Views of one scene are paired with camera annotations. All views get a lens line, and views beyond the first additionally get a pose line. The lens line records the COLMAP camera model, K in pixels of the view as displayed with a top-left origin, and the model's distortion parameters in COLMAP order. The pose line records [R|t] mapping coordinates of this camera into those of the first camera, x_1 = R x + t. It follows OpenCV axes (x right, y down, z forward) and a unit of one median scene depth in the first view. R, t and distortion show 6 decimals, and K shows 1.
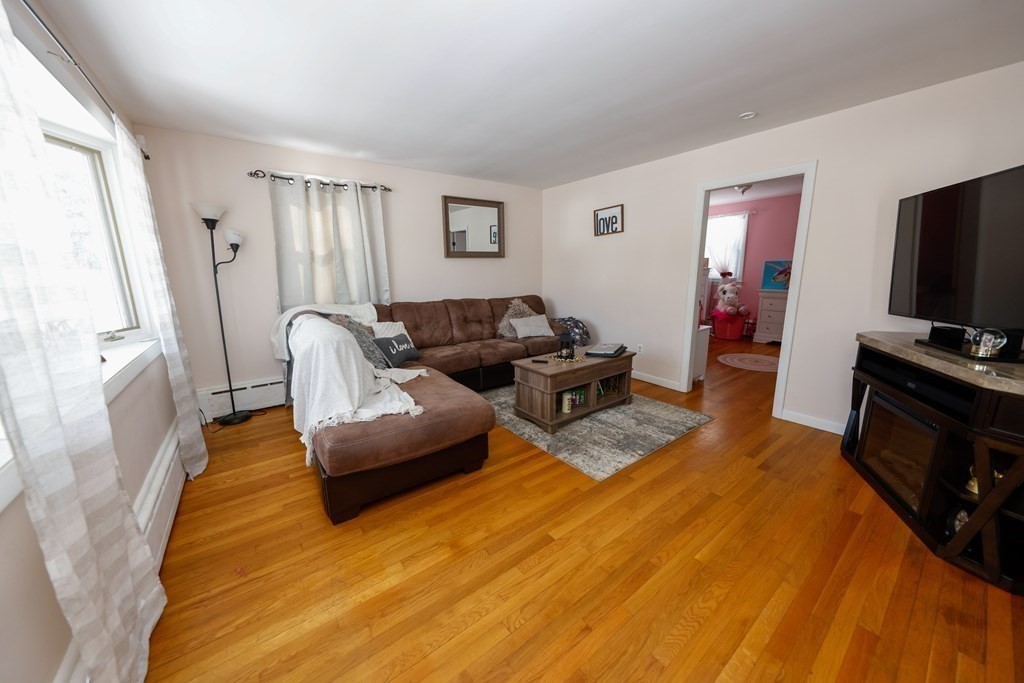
lens RADIAL K [[359.5, 0, 517.1], [0, 359.5, 337.9], [0, 0, 1]] dist [0.000550, -0.000228]
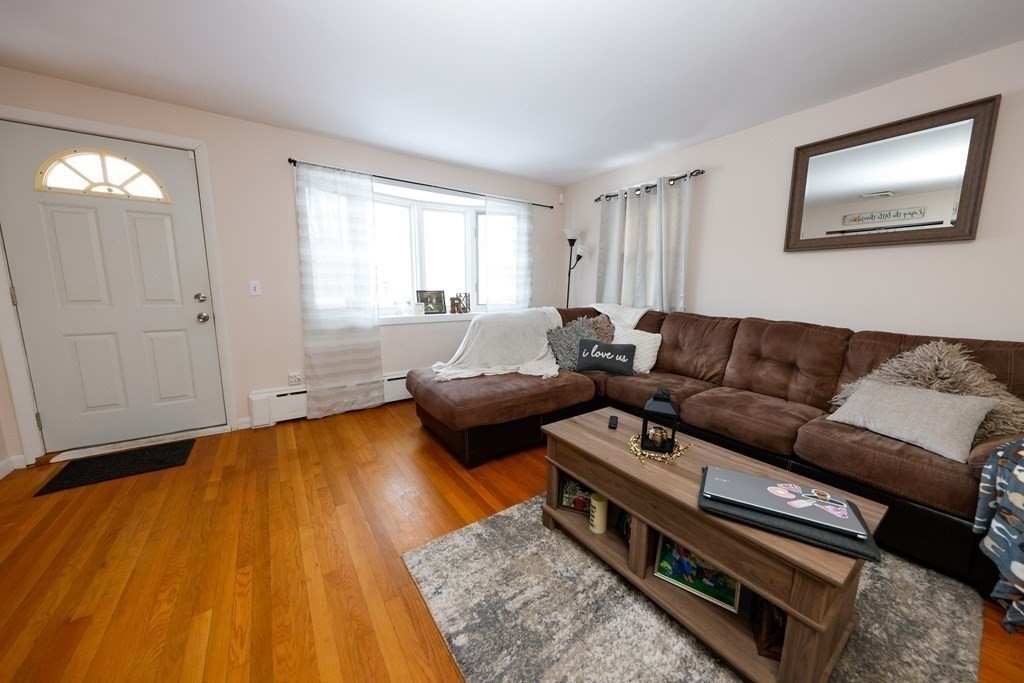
lens RADIAL K [[359.5, 0, 520.1], [0, 359.5, 339.9], [0, 0, 1]] dist [0.000550, -0.000228]
pose [[-0.048573, 0.162614, -0.985493, 0.518418], [-0.197476, 0.965619, 0.169068, -0.109746], [0.979104, 0.202823, -0.014791, 0.702642]]
